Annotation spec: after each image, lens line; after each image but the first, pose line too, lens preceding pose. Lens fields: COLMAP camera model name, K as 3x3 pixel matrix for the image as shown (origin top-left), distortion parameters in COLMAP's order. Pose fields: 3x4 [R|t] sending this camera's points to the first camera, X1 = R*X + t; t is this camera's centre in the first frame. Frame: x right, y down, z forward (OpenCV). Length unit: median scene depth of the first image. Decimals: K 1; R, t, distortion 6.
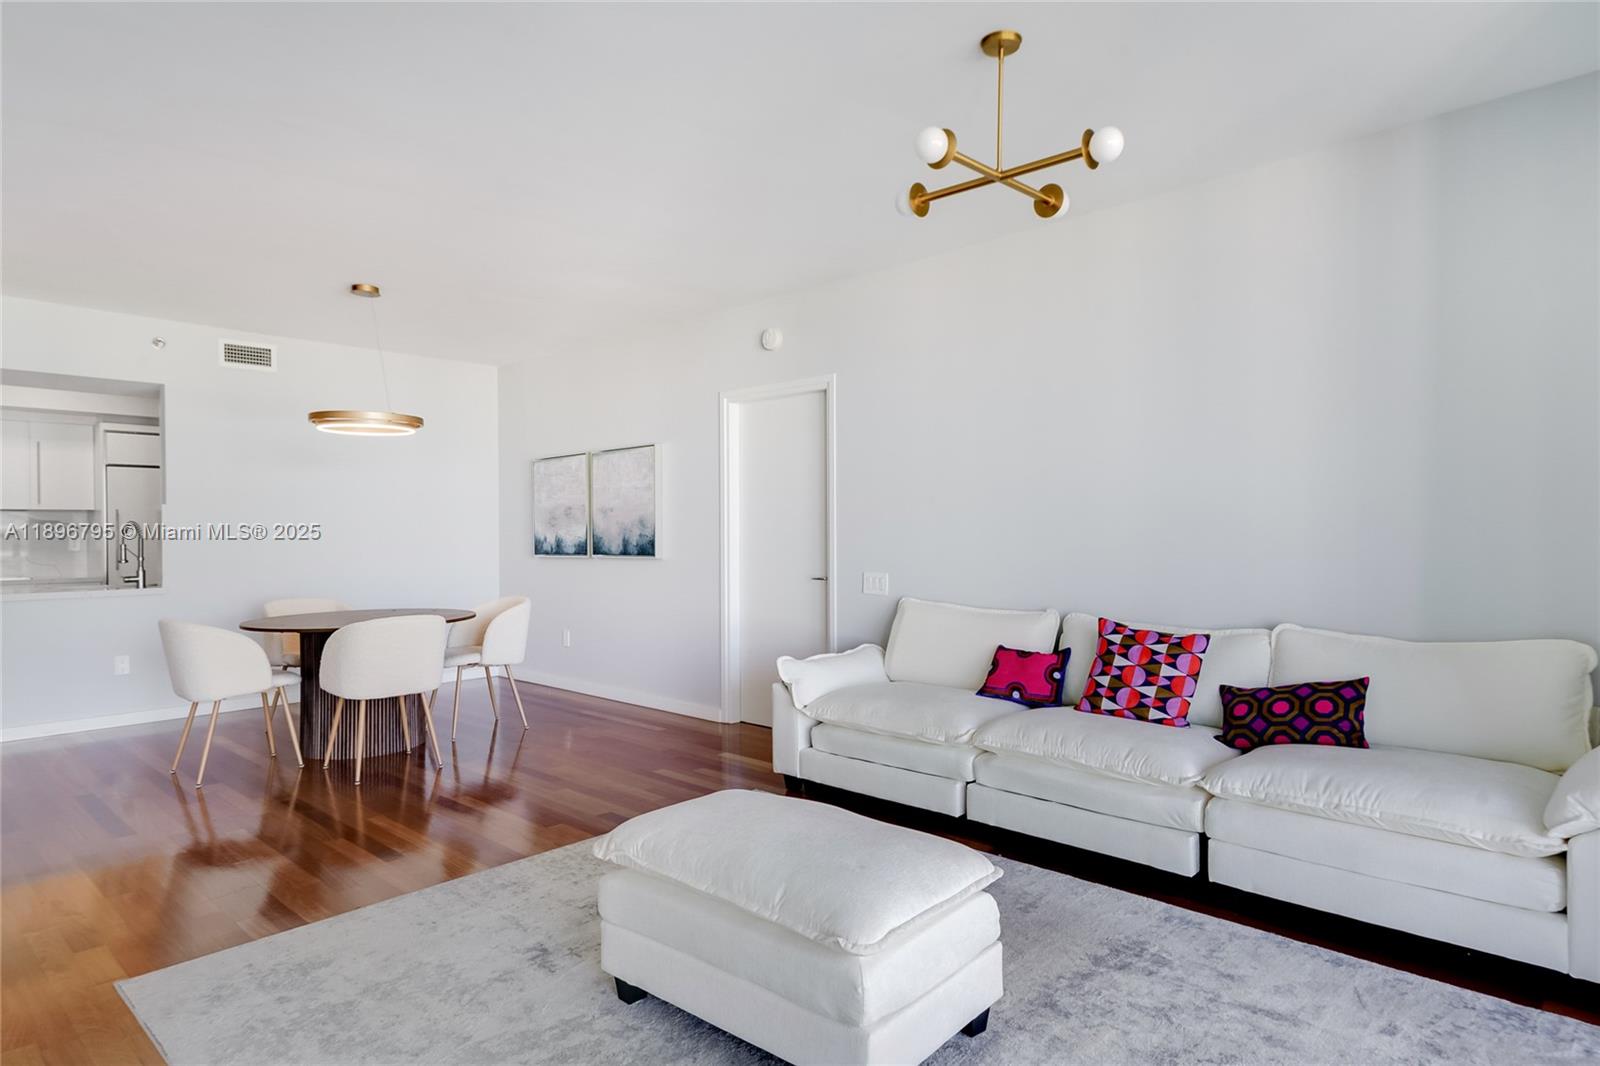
lens RADIAL K [[894.7, 0, 800.0], [0, 894.7, 533.0], [0, 0, 1]] dist [0.052549, -0.023292]
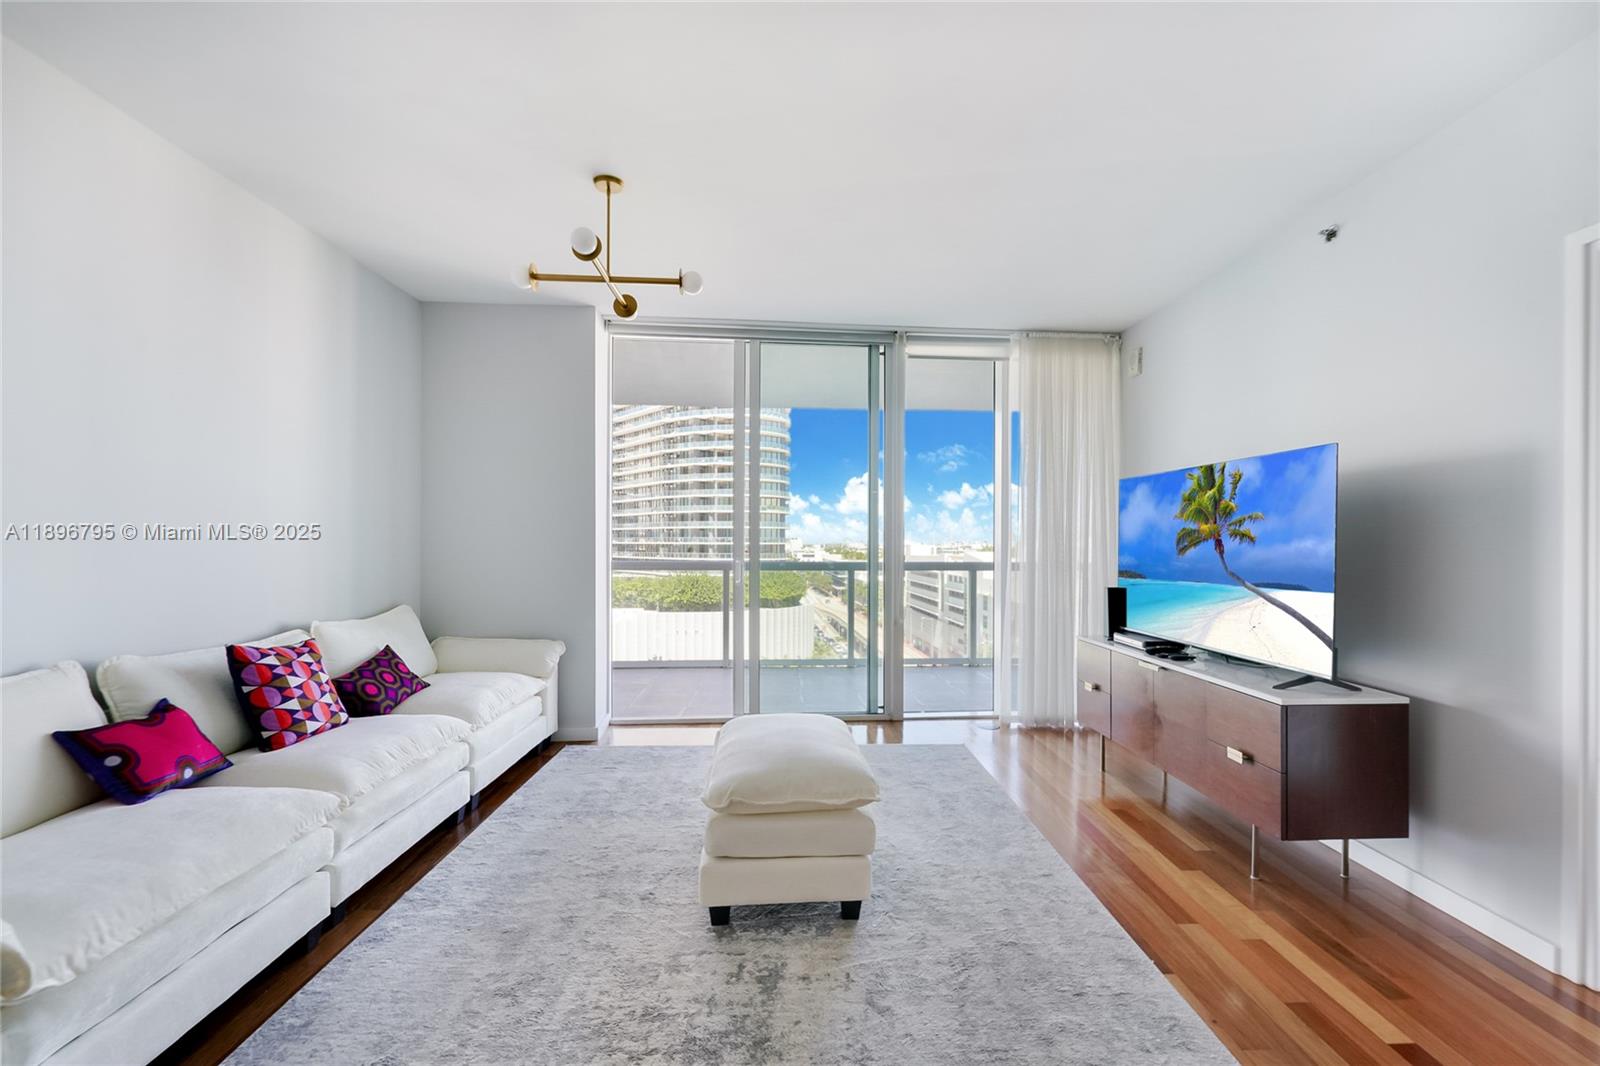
lens RADIAL K [[673.2, 0, 802.9], [0, 673.2, 540.5], [0, 0, 1]] dist [-0.000405, -0.000597]
pose [[-0.707591, 0.005751, 0.706599, -0.290969], [0.000838, 0.999973, -0.007300, 0.001024], [-0.706622, -0.004573, -0.707576, 0.633784]]
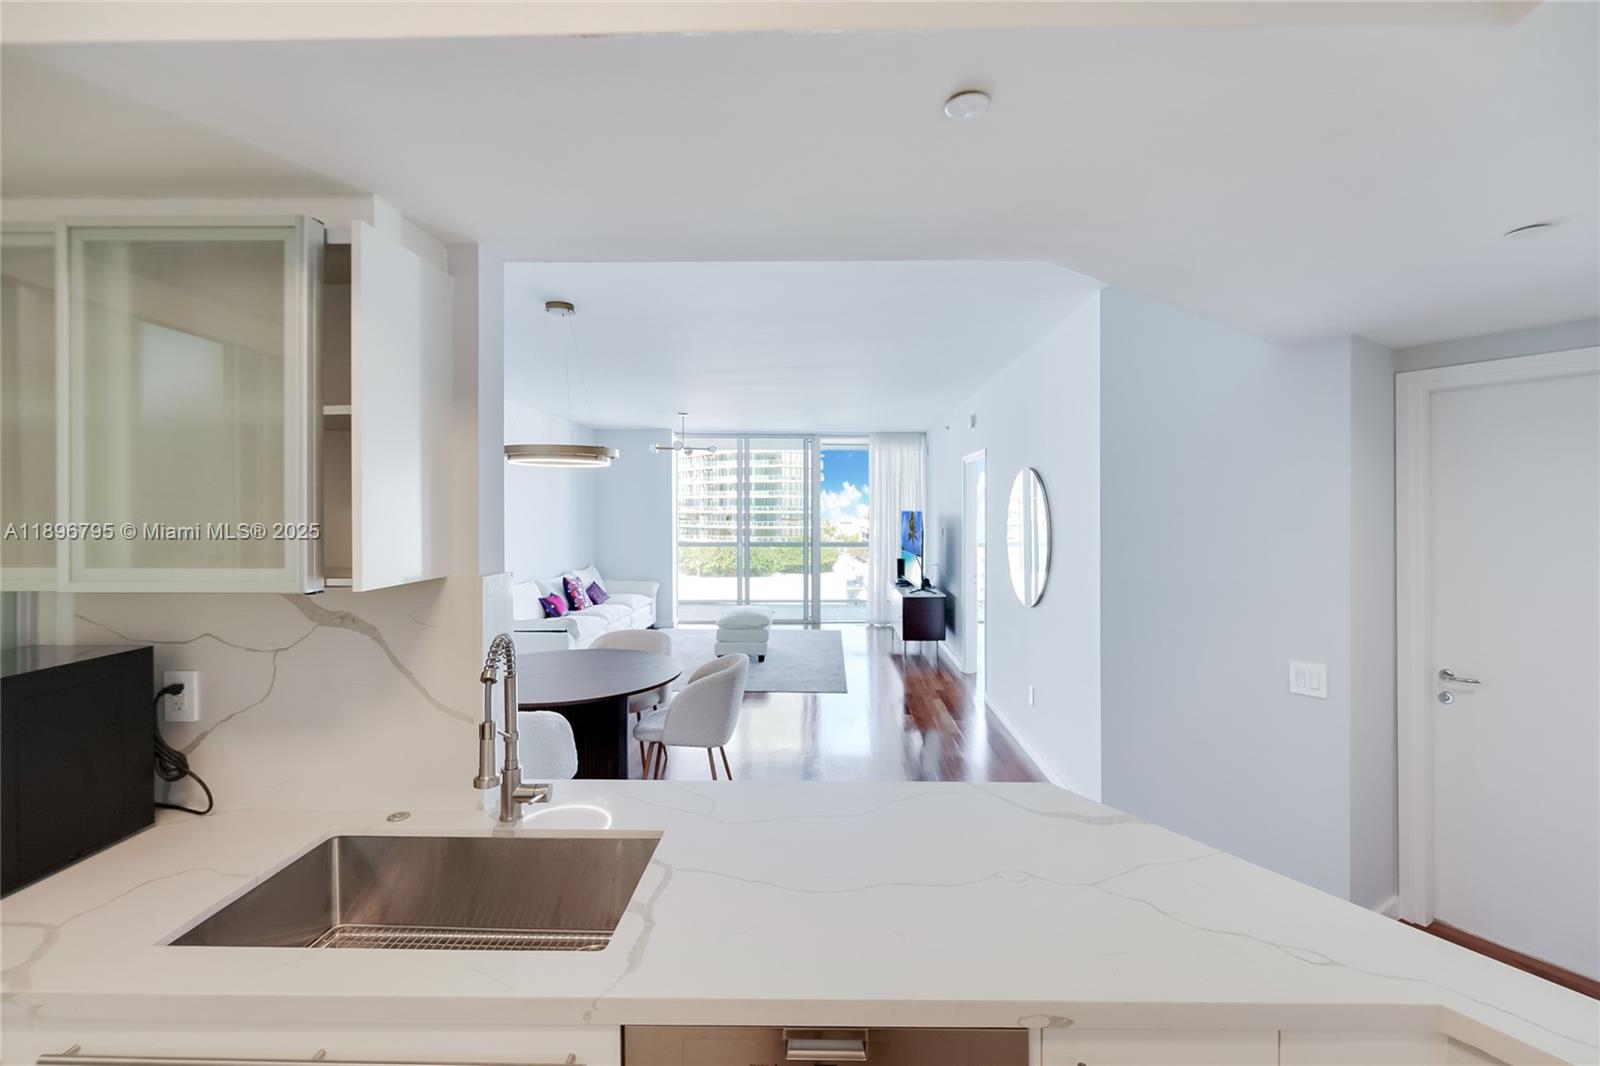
lens RADIAL K [[673.7, 0, 802.0], [0, 673.7, 510.7], [0, 0, 1]] dist [0.000200, -0.000036]
pose [[-0.664653, 0.003870, 0.747142, -0.932277], [0.003696, 0.999991, -0.001891, -0.053236], [-0.747143, 0.001504, -0.664662, 1.055666]]
